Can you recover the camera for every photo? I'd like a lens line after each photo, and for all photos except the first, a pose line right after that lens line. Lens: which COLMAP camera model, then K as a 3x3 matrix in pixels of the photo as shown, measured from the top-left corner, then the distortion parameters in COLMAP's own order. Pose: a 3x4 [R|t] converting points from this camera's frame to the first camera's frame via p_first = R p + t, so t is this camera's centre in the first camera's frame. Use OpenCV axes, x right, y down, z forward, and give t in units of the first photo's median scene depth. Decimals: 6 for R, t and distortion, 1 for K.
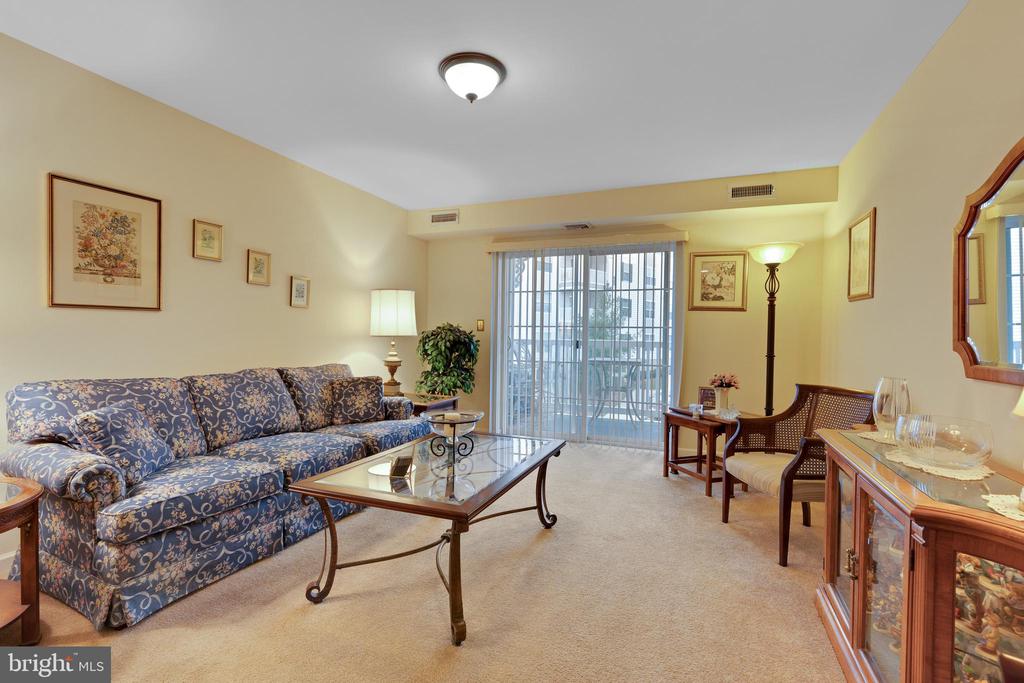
lens RADIAL K [[459.3, 0, 518.0], [0, 459.3, 338.8], [0, 0, 1]] dist [0.001833, -0.000270]
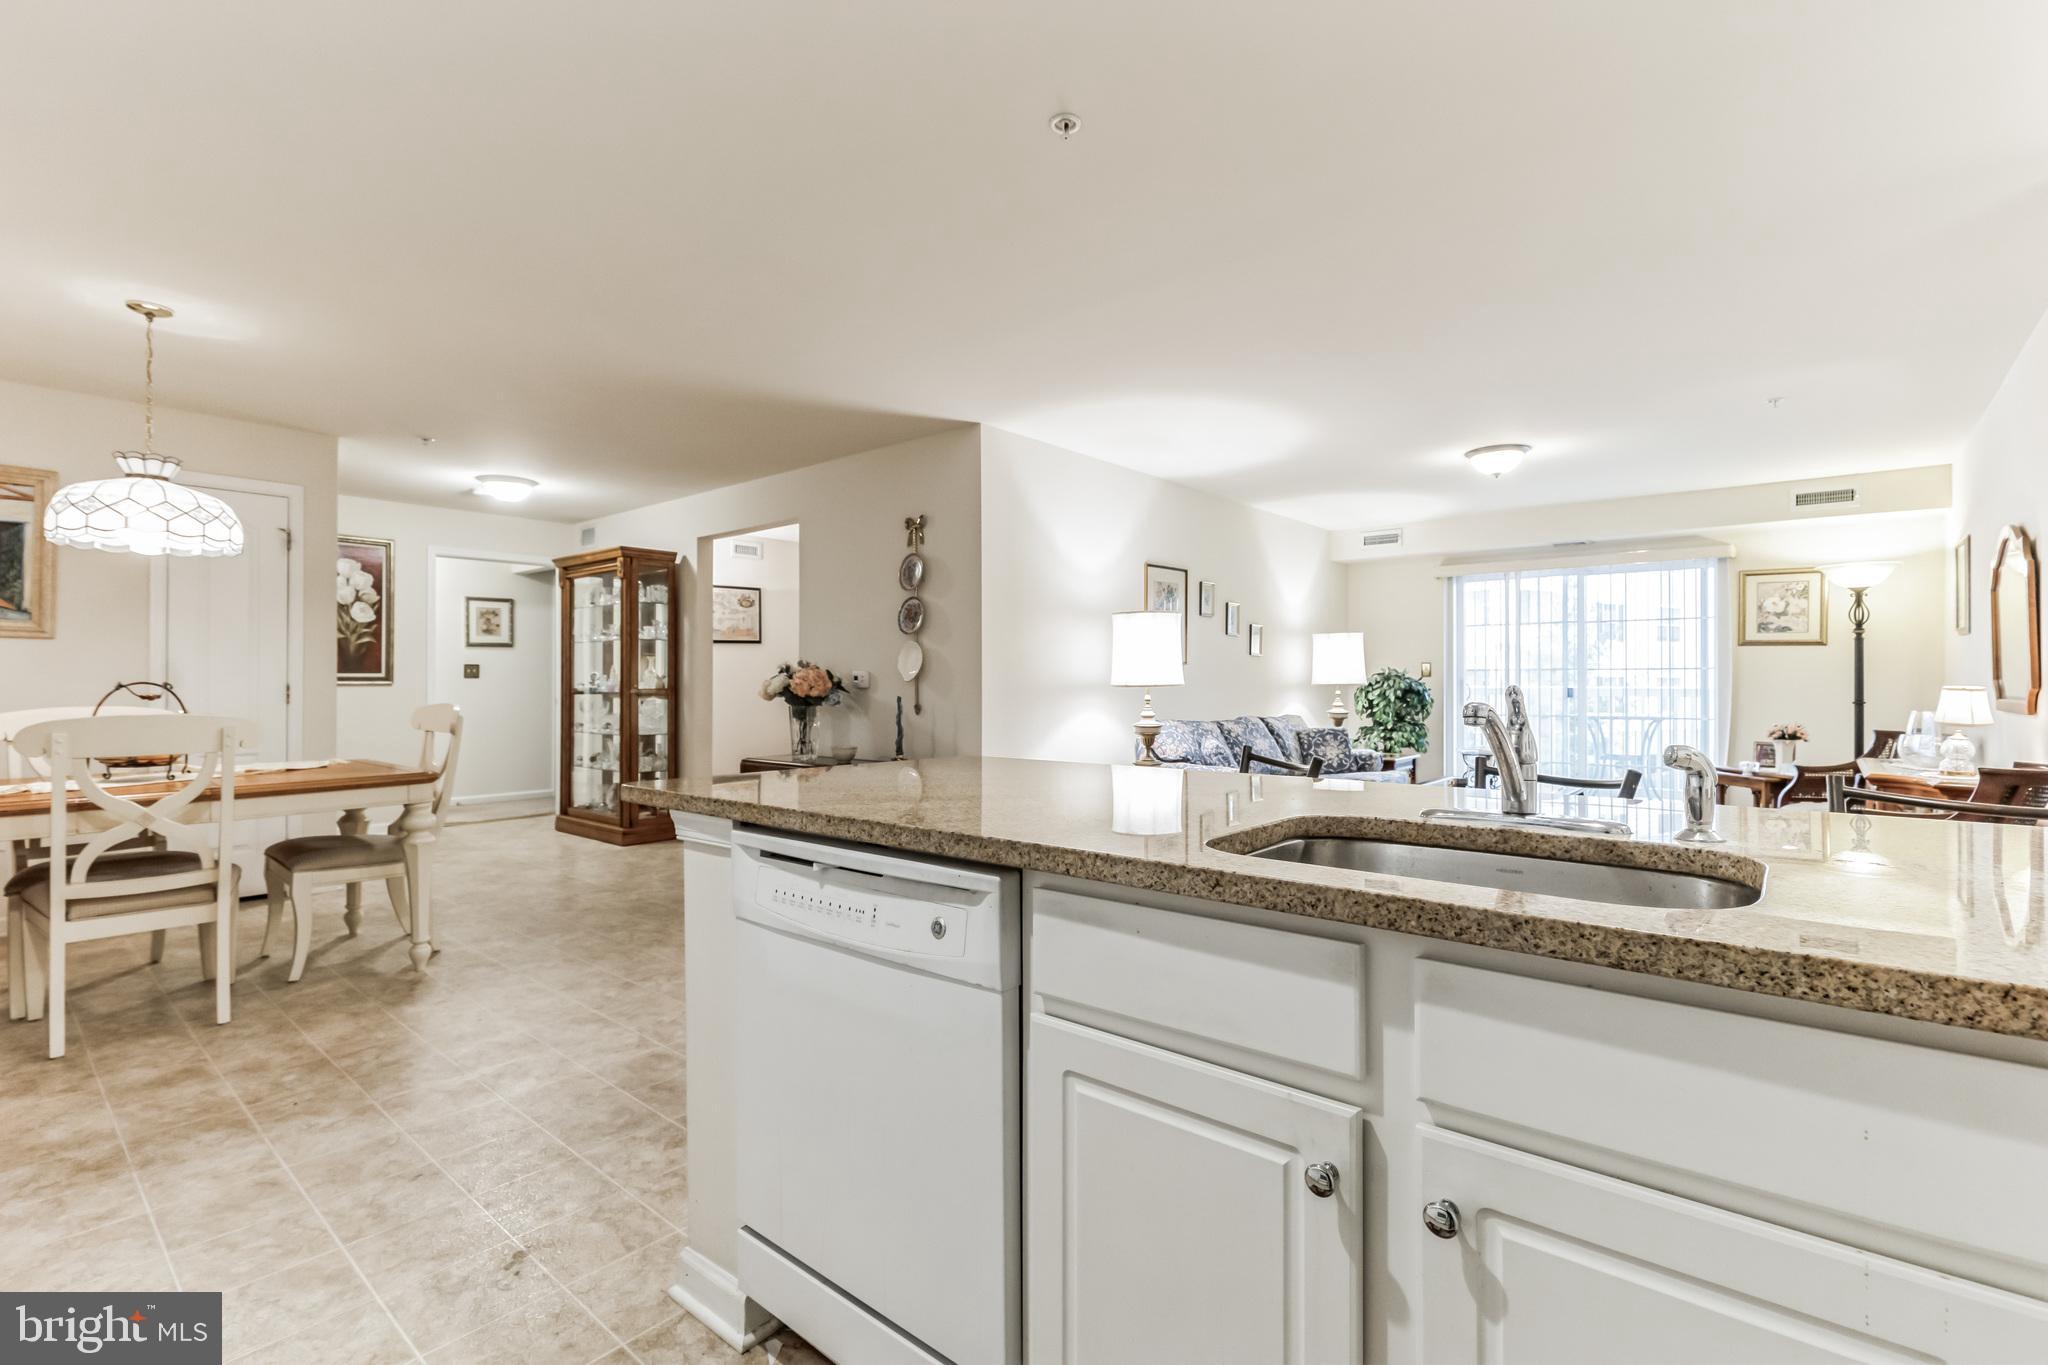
lens RADIAL K [[918.6, 0, 1036.0], [0, 918.6, 677.2], [0, 0, 1]] dist [0.001833, -0.000270]
pose [[0.947429, -0.016947, -0.319516, -0.260367], [0.011566, 0.999758, -0.018732, 0.006440], [0.319756, 0.014051, 0.947396, -0.861939]]
